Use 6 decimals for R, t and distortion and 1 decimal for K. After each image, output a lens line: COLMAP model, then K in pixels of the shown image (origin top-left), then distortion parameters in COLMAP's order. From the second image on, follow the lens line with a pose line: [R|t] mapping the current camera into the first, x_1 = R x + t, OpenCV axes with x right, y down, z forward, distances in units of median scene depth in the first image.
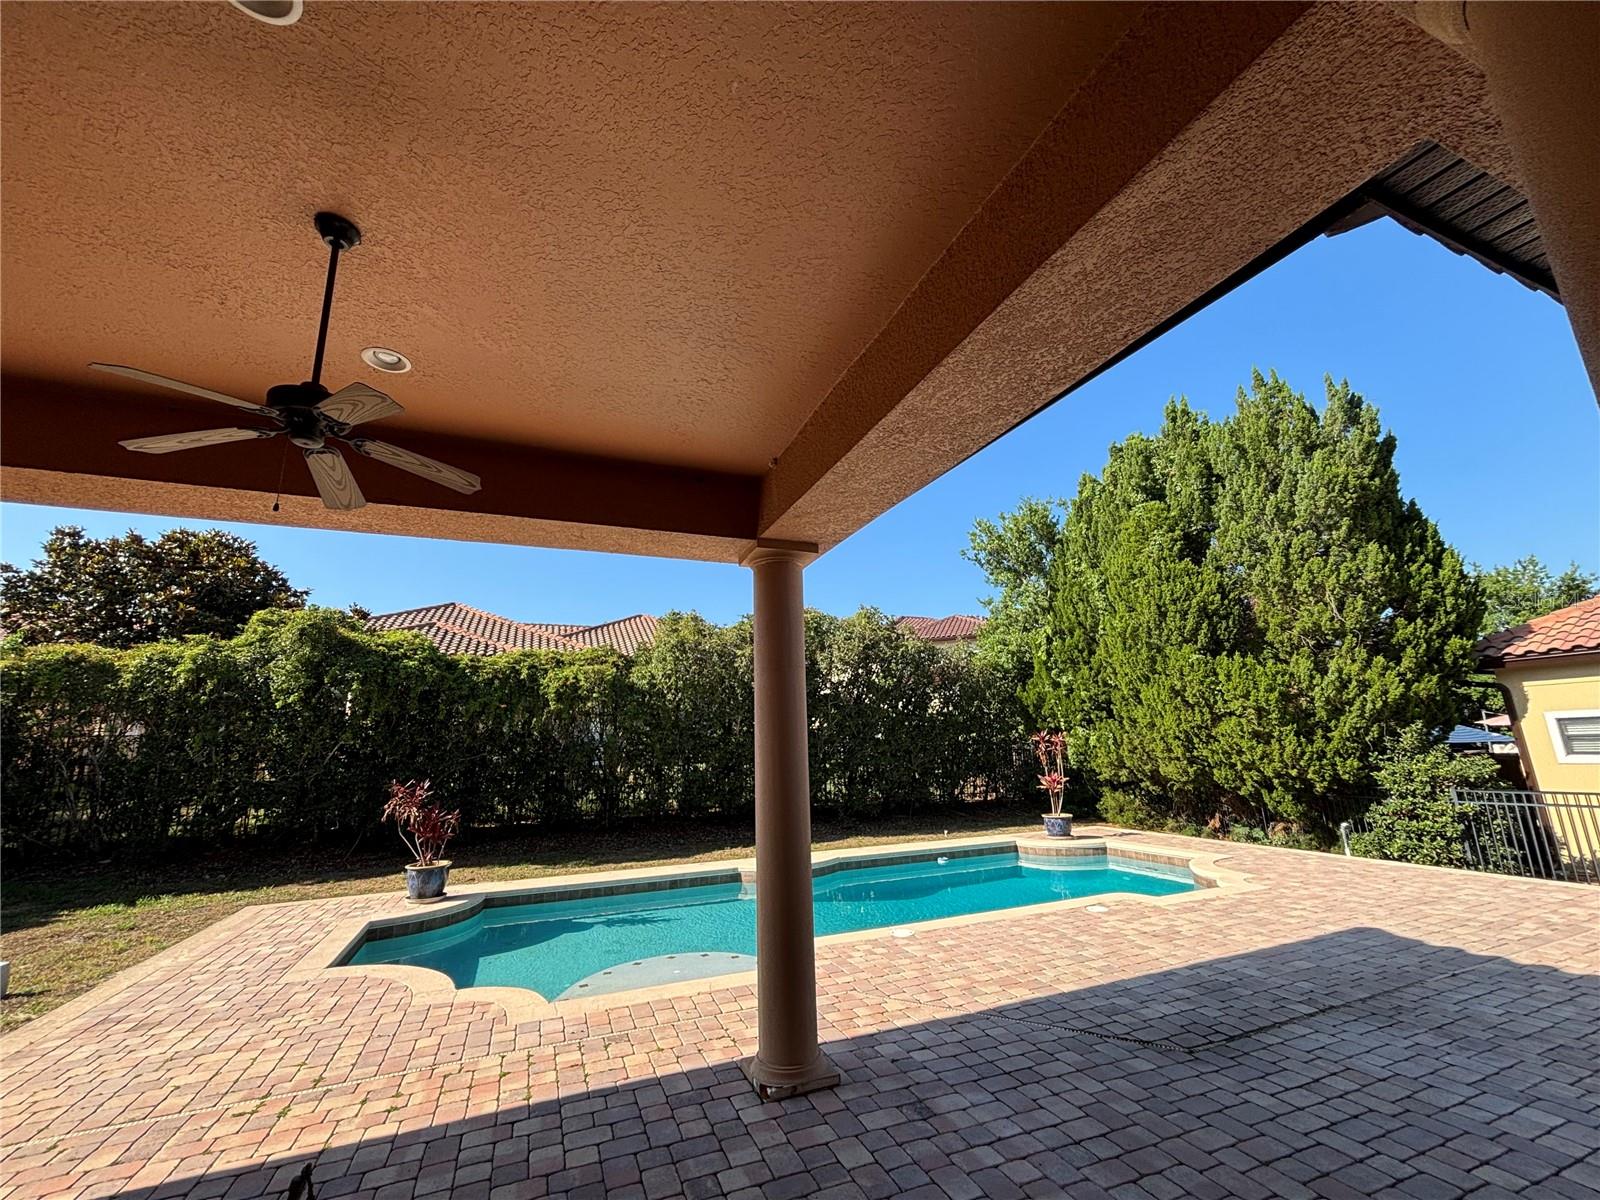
lens RADIAL K [[643.3, 0, 797.7], [0, 643.3, 592.3], [0, 0, 1]] dist [0.000685, 0.000391]
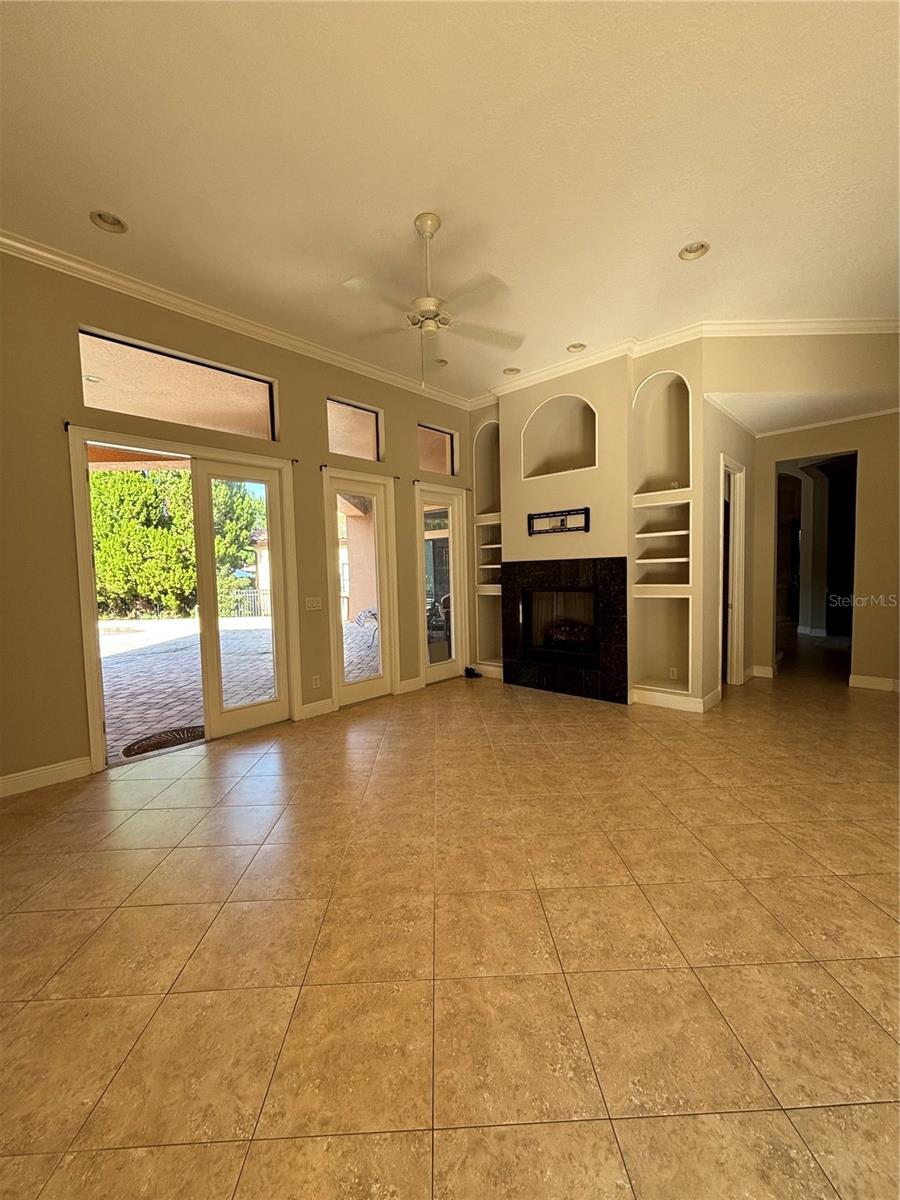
lens RADIAL K [[482.5, 0, 451.7], [0, 482.5, 605.5], [0, 0, 1]] dist [0.000685, 0.000391]
pose [[0.349328, -0.047887, 0.935776, -0.392859], [-0.211486, 0.968893, 0.128530, -0.051899], [-0.912822, -0.242803, 0.328334, -0.351272]]
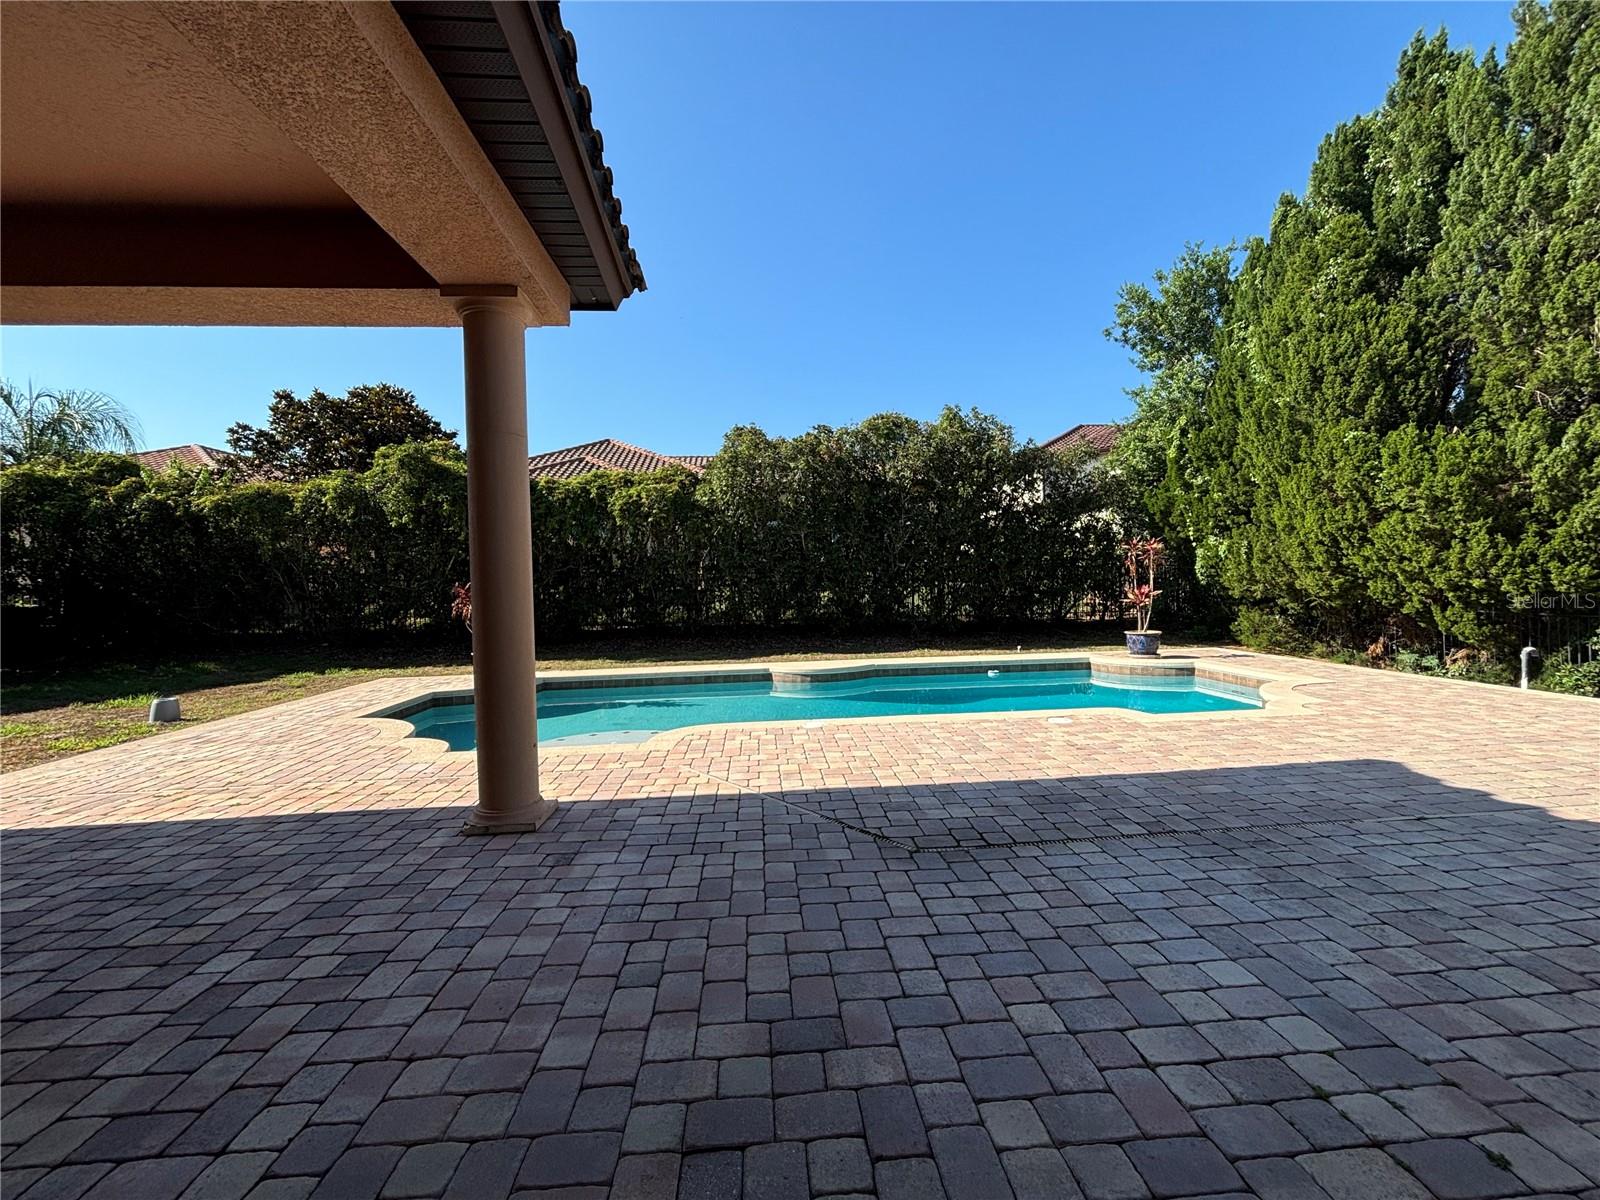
lens RADIAL K [[643.3, 0, 798.5], [0, 643.3, 593.8], [0, 0, 1]] dist [0.000685, 0.000391]
pose [[0.953223, 0.007801, -0.302166, 0.237525], [0.071125, 0.965810, 0.249305, 0.048583], [0.293779, -0.259135, 0.920078, 0.079041]]
